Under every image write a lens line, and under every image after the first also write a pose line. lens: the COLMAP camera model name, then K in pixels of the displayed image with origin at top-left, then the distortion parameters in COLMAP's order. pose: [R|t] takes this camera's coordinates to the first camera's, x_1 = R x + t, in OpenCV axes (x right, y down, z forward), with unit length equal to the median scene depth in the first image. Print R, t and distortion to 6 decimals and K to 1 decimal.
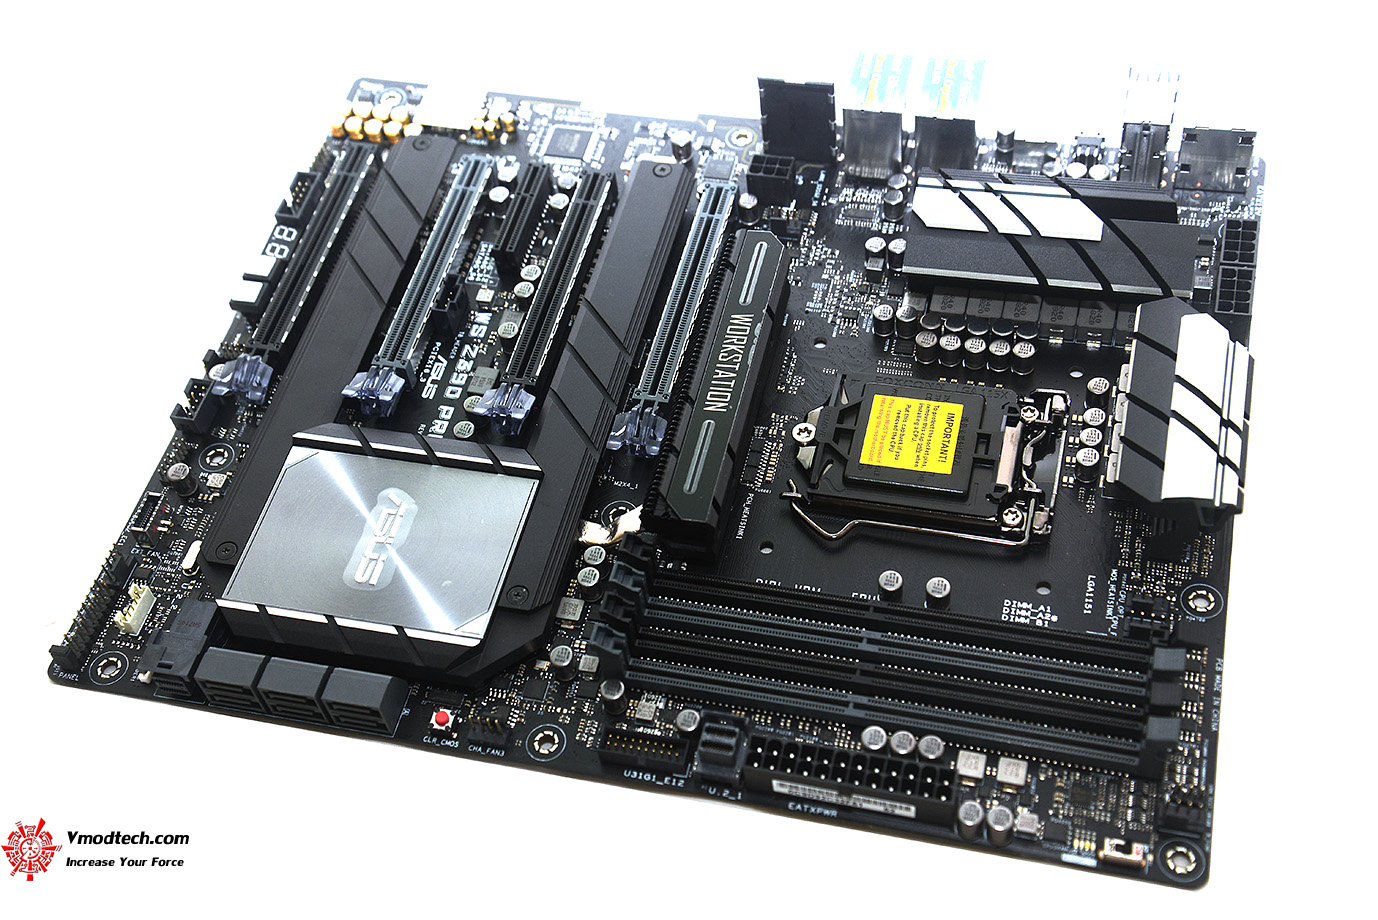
lens RADIAL K [[1713.5, 0, 683.7], [0, 1713.5, 456.9], [0, 0, 1]] dist [0.136440, 0.000000]
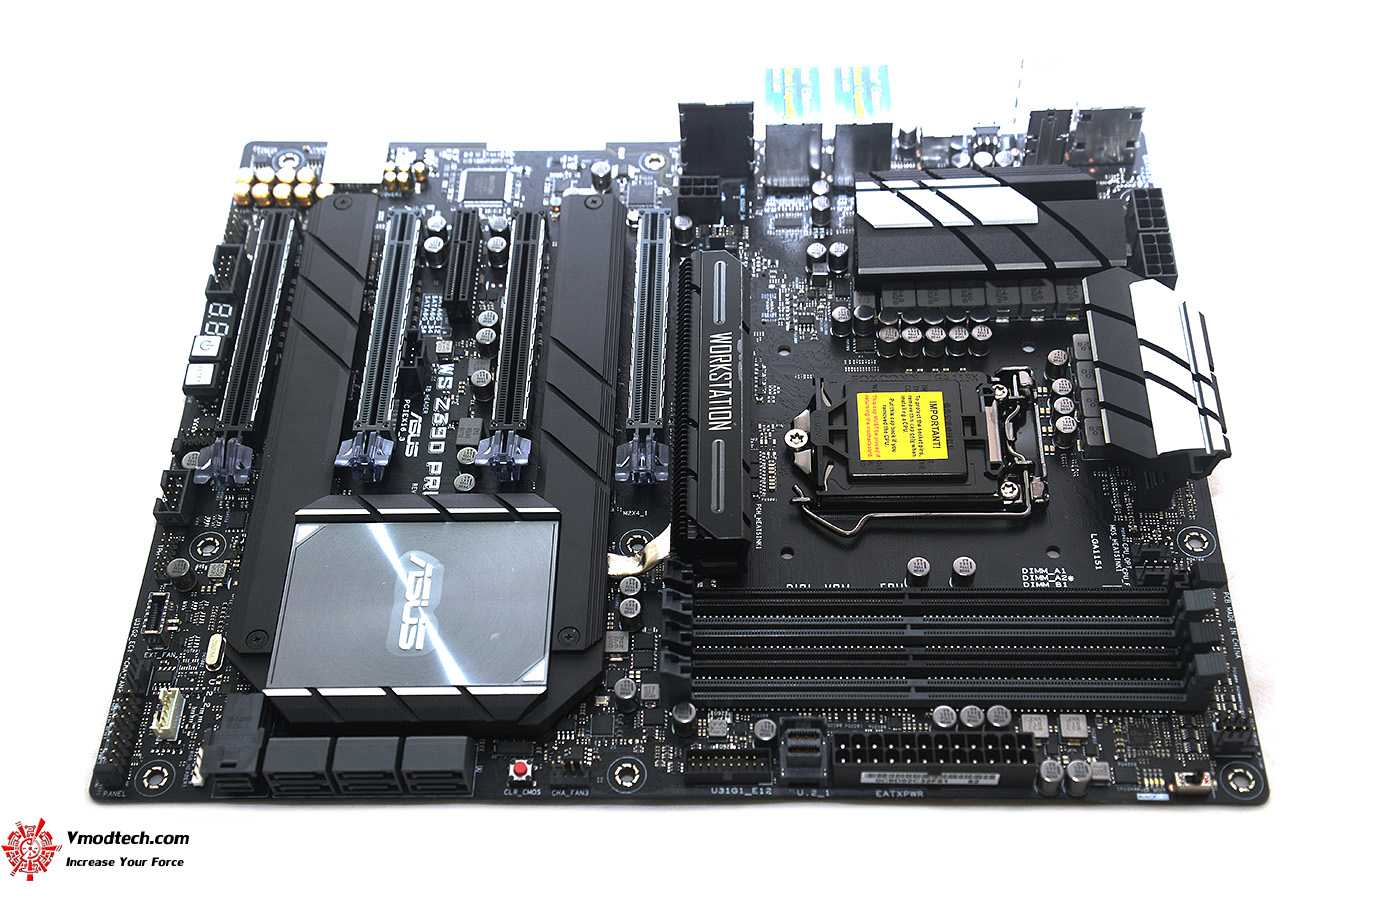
lens RADIAL K [[1713.5, 0, 680.6], [0, 1713.5, 453.9], [0, 0, 1]] dist [0.136440, 0.000000]
pose [[0.974049, -0.140249, 0.177649, -0.189256], [0.140061, 0.990049, 0.013662, -0.029782], [-0.177797, 0.011575, 0.983999, -0.011531]]
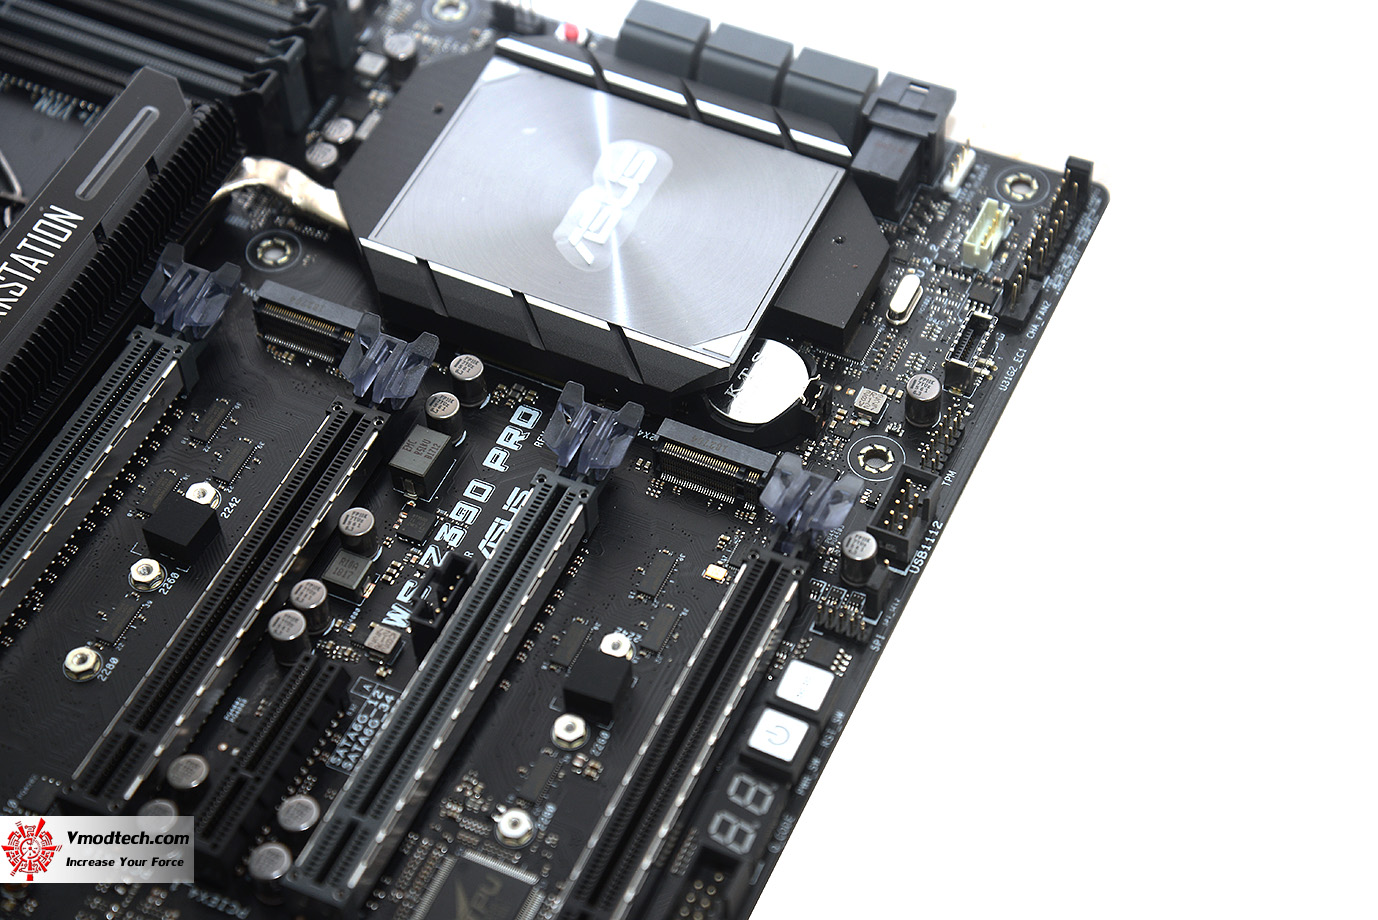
lens RADIAL K [[2668.1, 0, 697.9], [0, 2668.1, 483.9], [0, 0, 1]] dist [0.353530, 0.000000]
pose [[-0.974064, -0.070430, 0.215032, -0.442595], [0.226068, -0.262494, 0.938078, -0.966582], [-0.009625, 0.962360, 0.271607, 0.810511]]
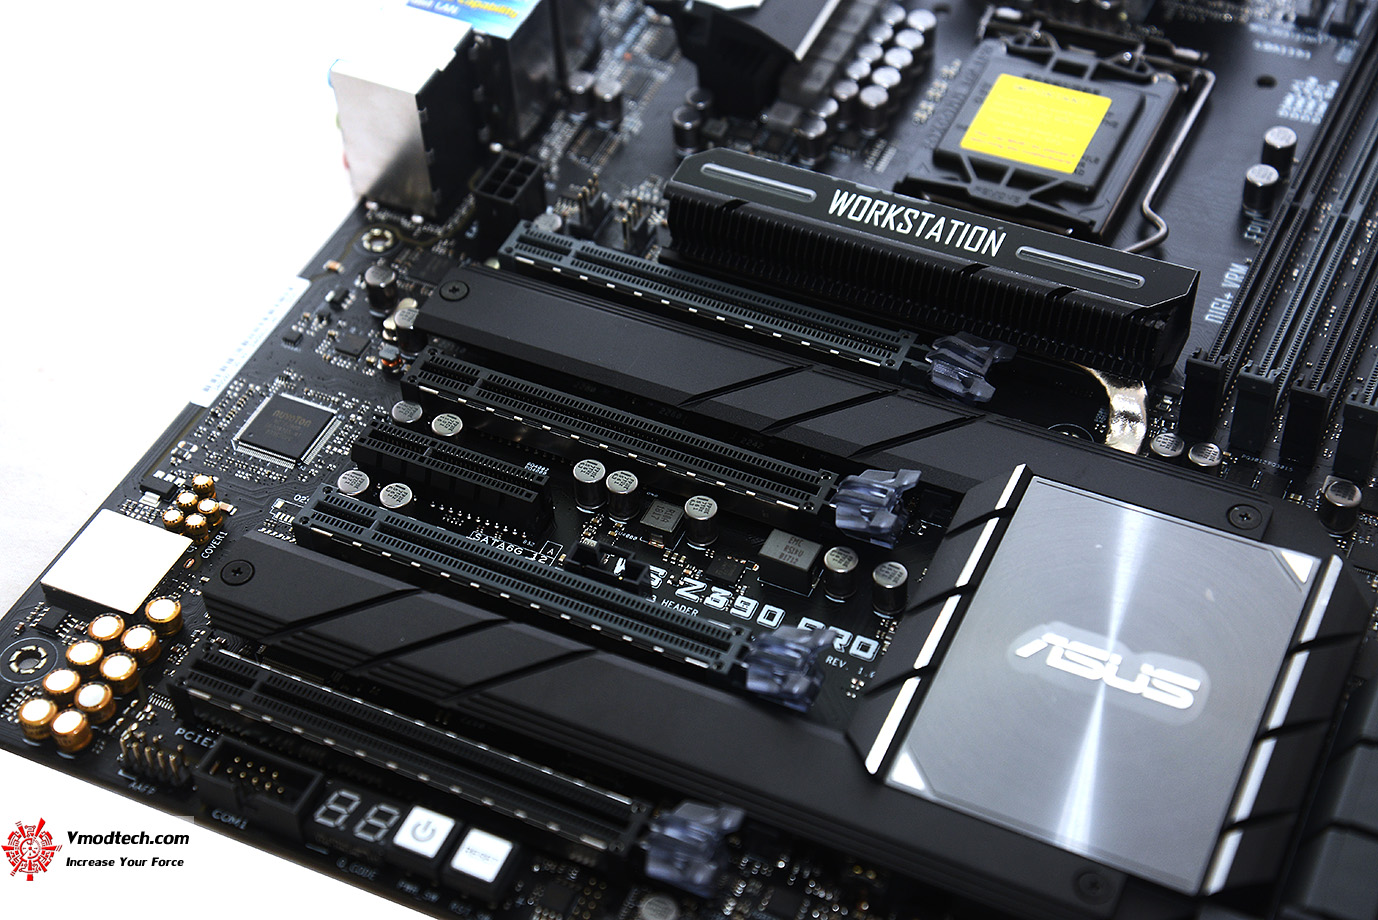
lens RADIAL K [[2468.2, 0, 665.4], [0, 2468.2, 422.1], [0, 0, 1]] dist [0.329757, 0.000000]
pose [[0.201615, -0.642744, 0.739075, -0.815420], [0.800239, 0.543190, 0.254090, -0.358572], [-0.564773, 0.540208, 0.623864, 0.470684]]
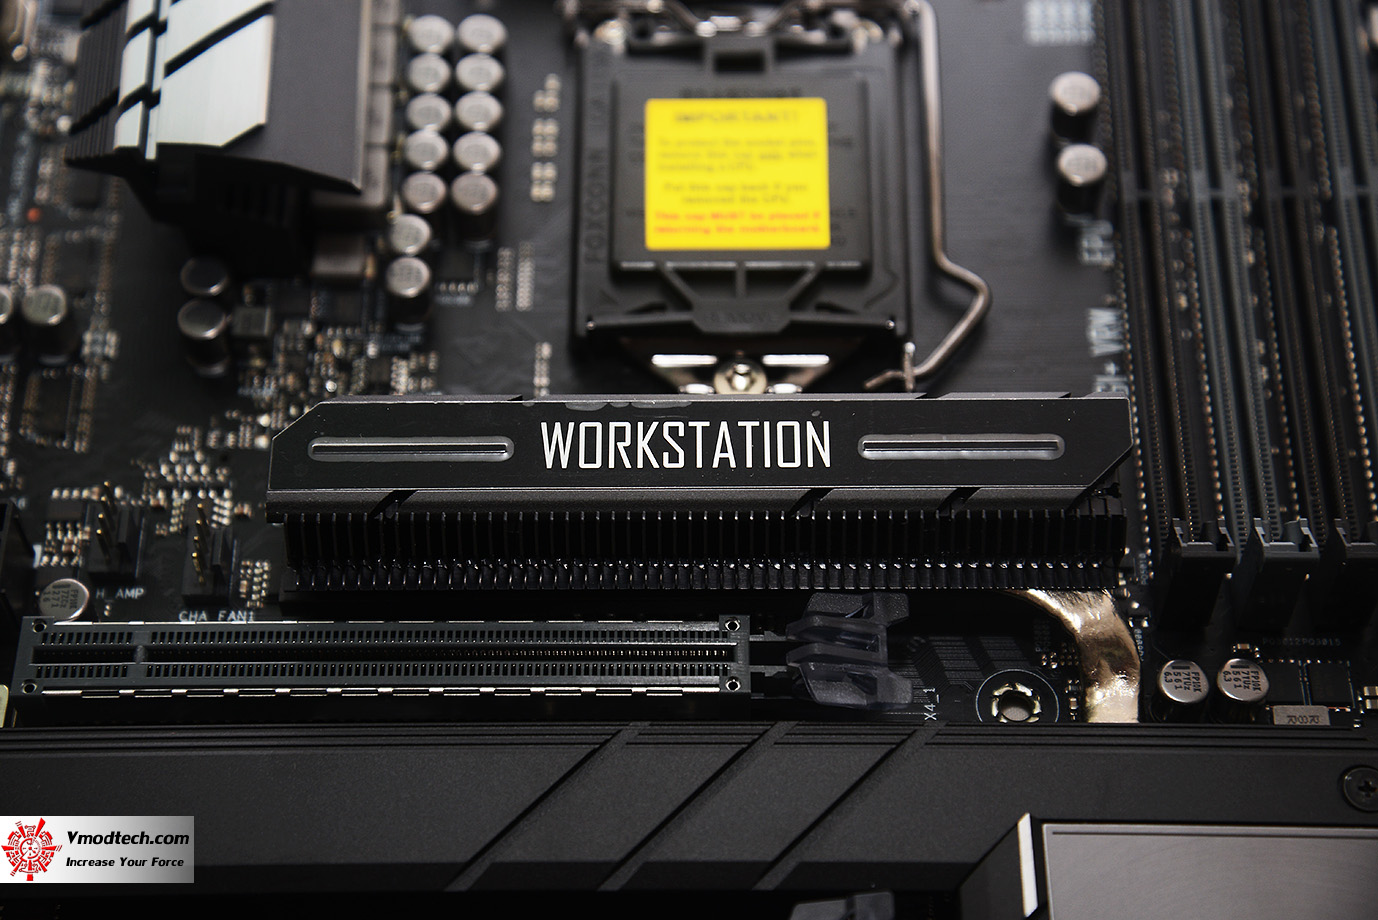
lens RADIAL K [[2668.1, 0, 680.7], [0, 2668.1, 460.5], [0, 0, 1]] dist [0.353530, 0.000000]
pose [[-0.238173, -0.764176, 0.599424, -0.393233], [0.794769, 0.201385, 0.572526, -0.455118], [-0.558226, 0.612763, 0.559379, 0.628612]]
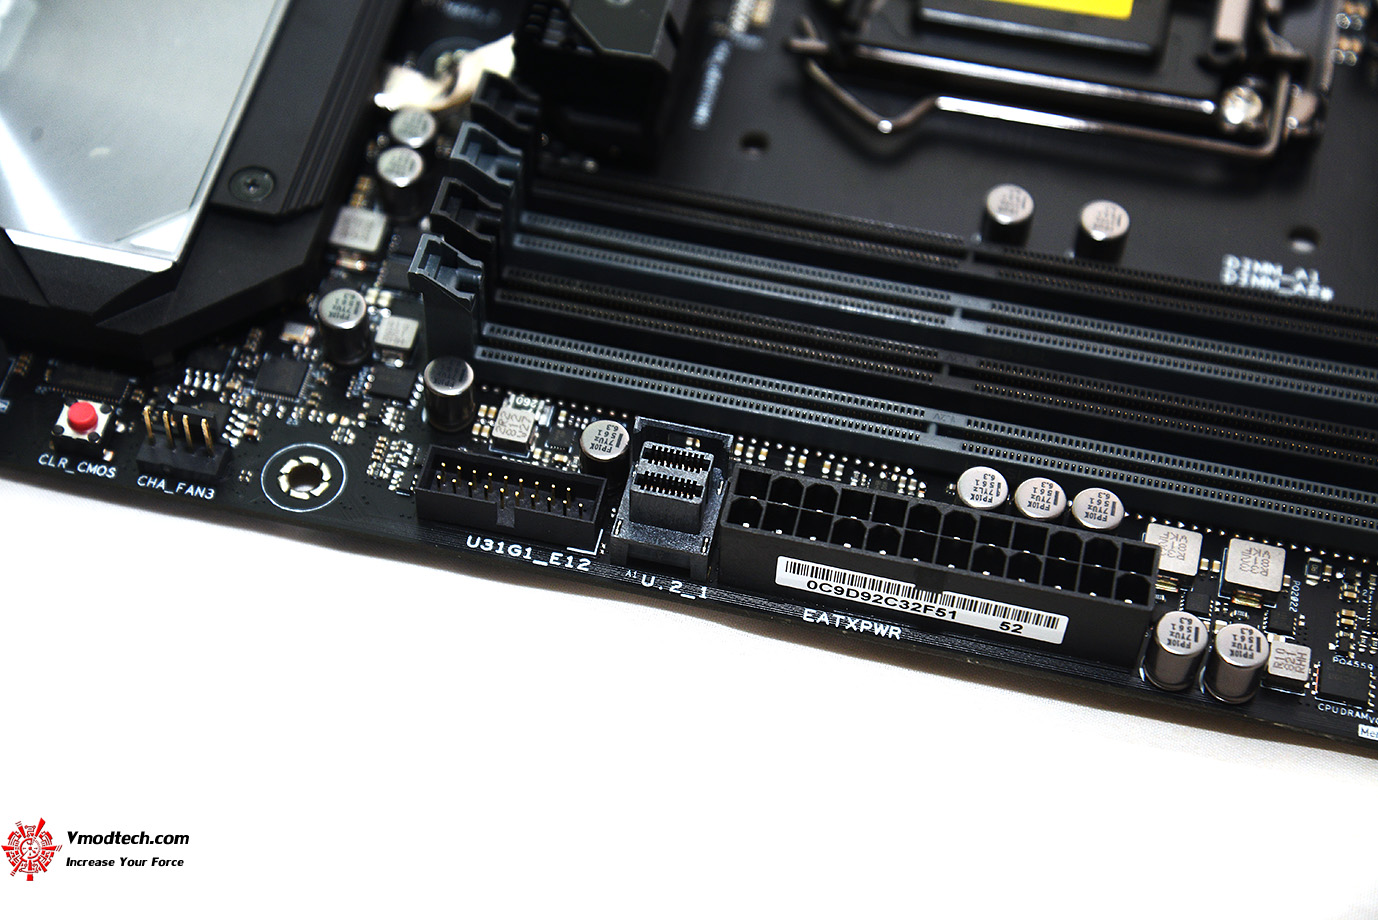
lens RADIAL K [[2668.1, 0, 681.5], [0, 2668.1, 452.8], [0, 0, 1]] dist [0.353530, 0.000000]
pose [[0.991108, 0.058209, 0.119653, -0.060893], [-0.061544, 0.997807, 0.024369, 0.124418], [-0.117972, -0.031516, 0.992517, 0.218004]]
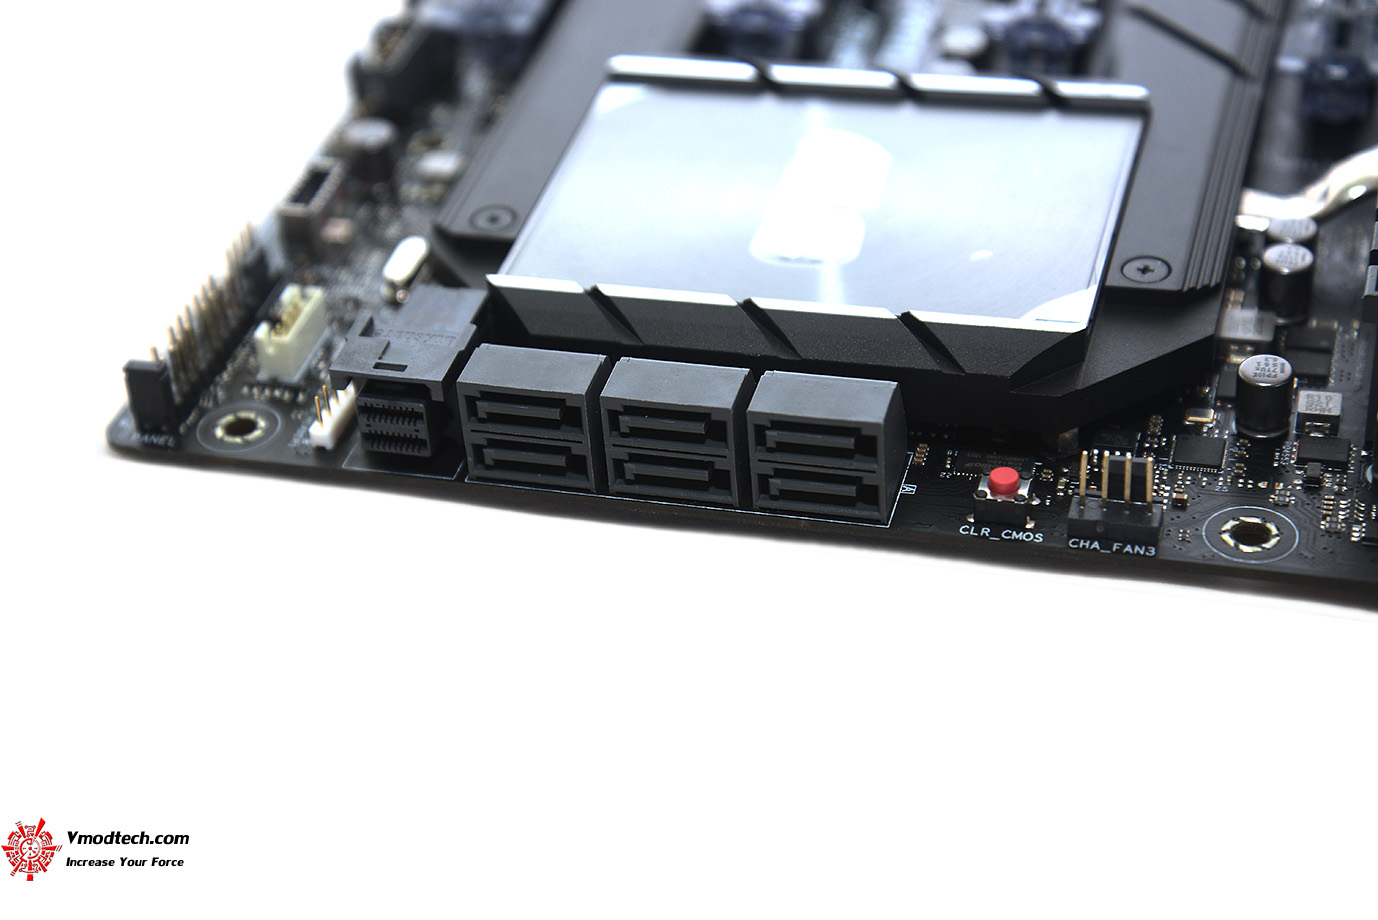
lens RADIAL K [[2668.1, 0, 688.2], [0, 2668.1, 451.7], [0, 0, 1]] dist [0.353530, 0.000000]
pose [[0.999278, 0.037597, 0.005467, -0.211802], [-0.034456, 0.957455, -0.286517, 0.324263], [-0.016007, 0.286122, 0.958059, 0.310101]]
